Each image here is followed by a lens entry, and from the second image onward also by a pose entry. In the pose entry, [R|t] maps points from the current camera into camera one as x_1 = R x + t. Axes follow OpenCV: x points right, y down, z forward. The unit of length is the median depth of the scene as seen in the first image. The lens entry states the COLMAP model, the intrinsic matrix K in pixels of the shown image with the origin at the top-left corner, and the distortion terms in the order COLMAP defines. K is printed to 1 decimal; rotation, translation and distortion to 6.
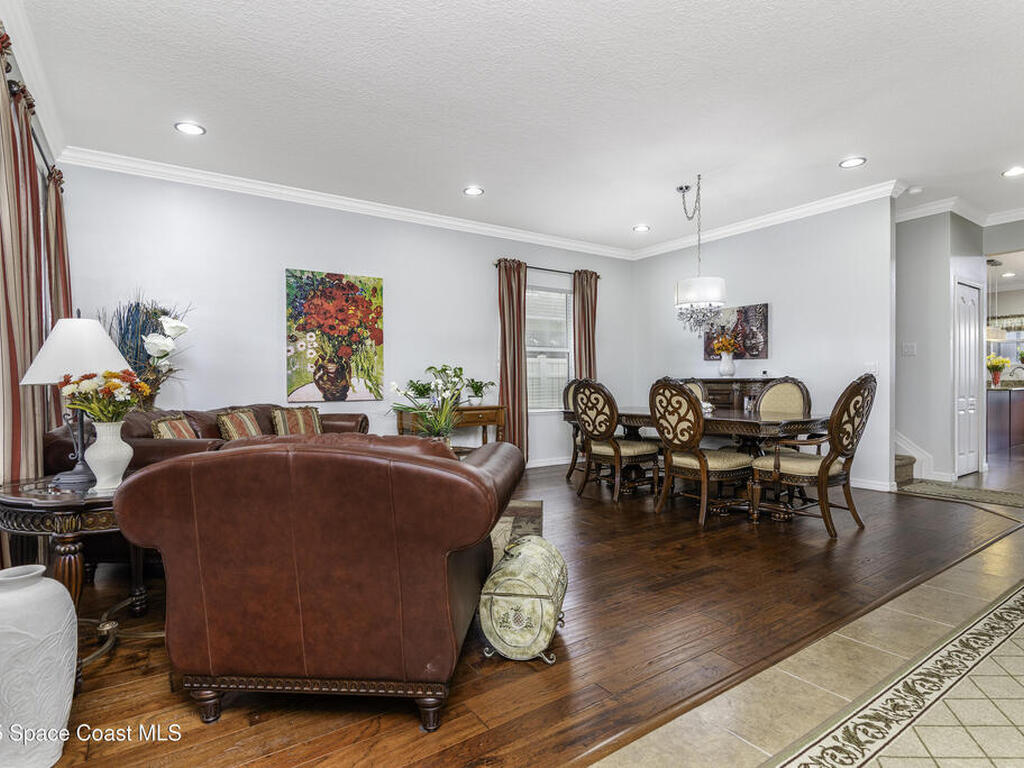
lens RADIAL K [[538.8, 0, 505.5], [0, 538.8, 385.8], [0, 0, 1]] dist [0.006167, -0.002022]
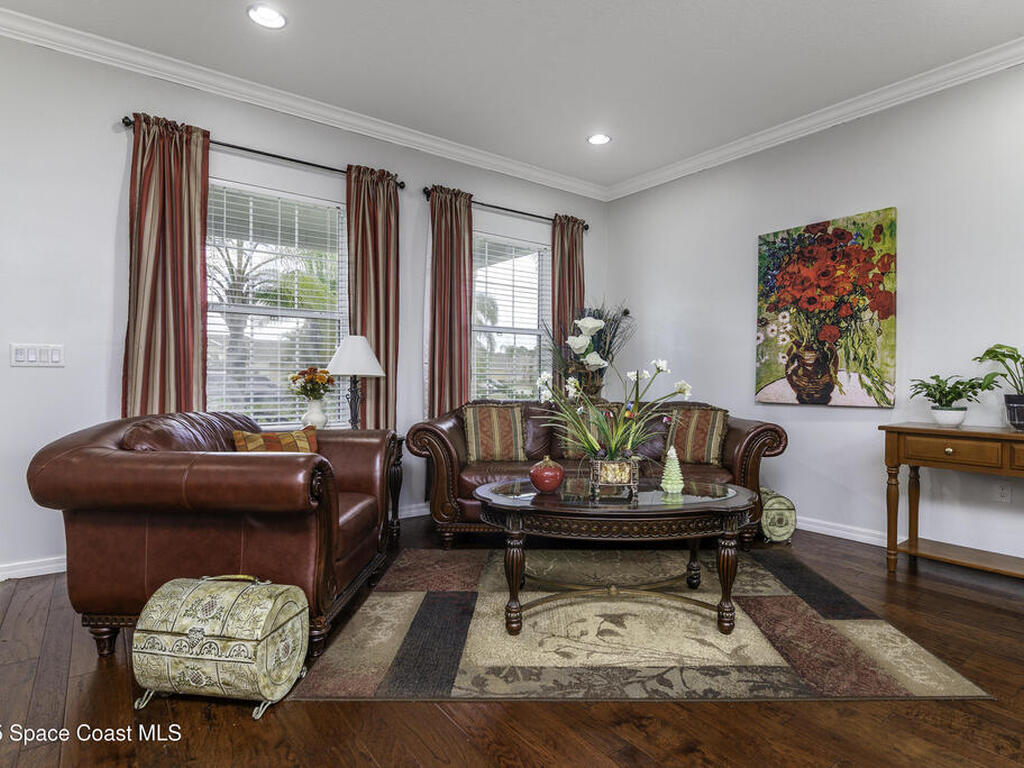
lens RADIAL K [[565.7, 0, 553.0], [0, 565.7, 379.5], [0, 0, 1]] dist [-0.006485, -0.001420]
pose [[0.085465, 0.010701, -0.996284, 0.374213], [-0.011228, 0.999889, 0.009777, -0.007790], [0.996278, 0.010351, 0.085576, 0.575489]]
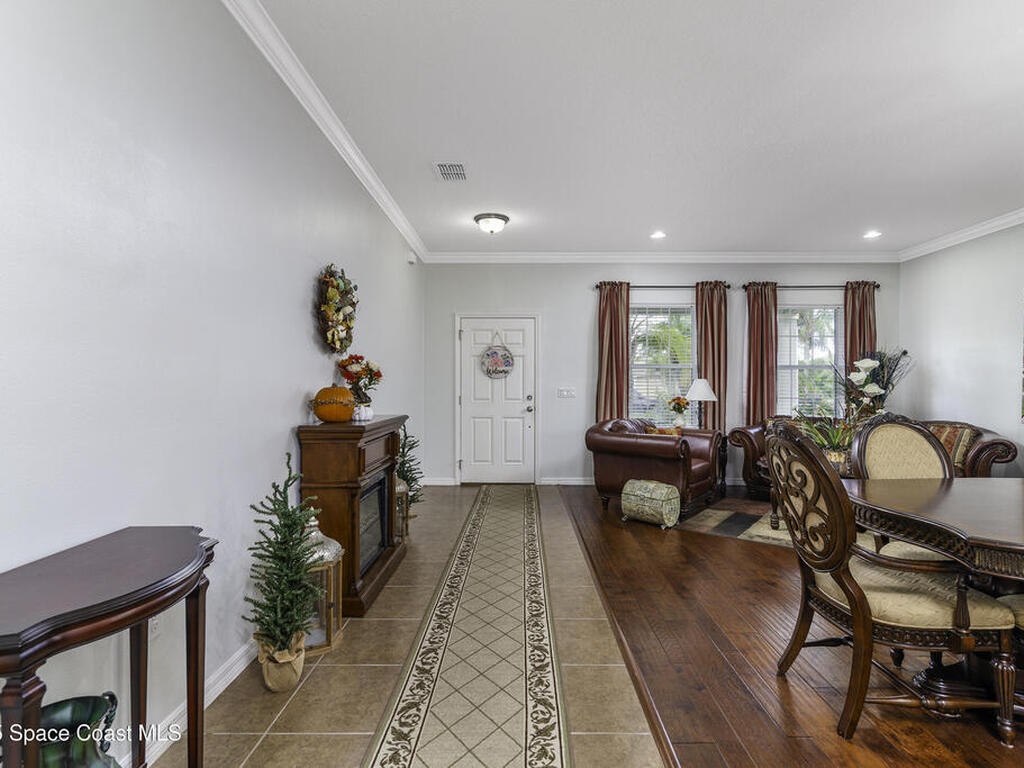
lens RADIAL K [[538.8, 0, 516.1], [0, 538.8, 386.1], [0, 0, 1]] dist [0.006167, -0.002022]
pose [[-0.559703, 0.003374, -0.828686, 0.873564], [-0.001789, 0.999984, 0.005279, -0.039879], [0.828691, 0.004437, -0.559689, 0.719850]]
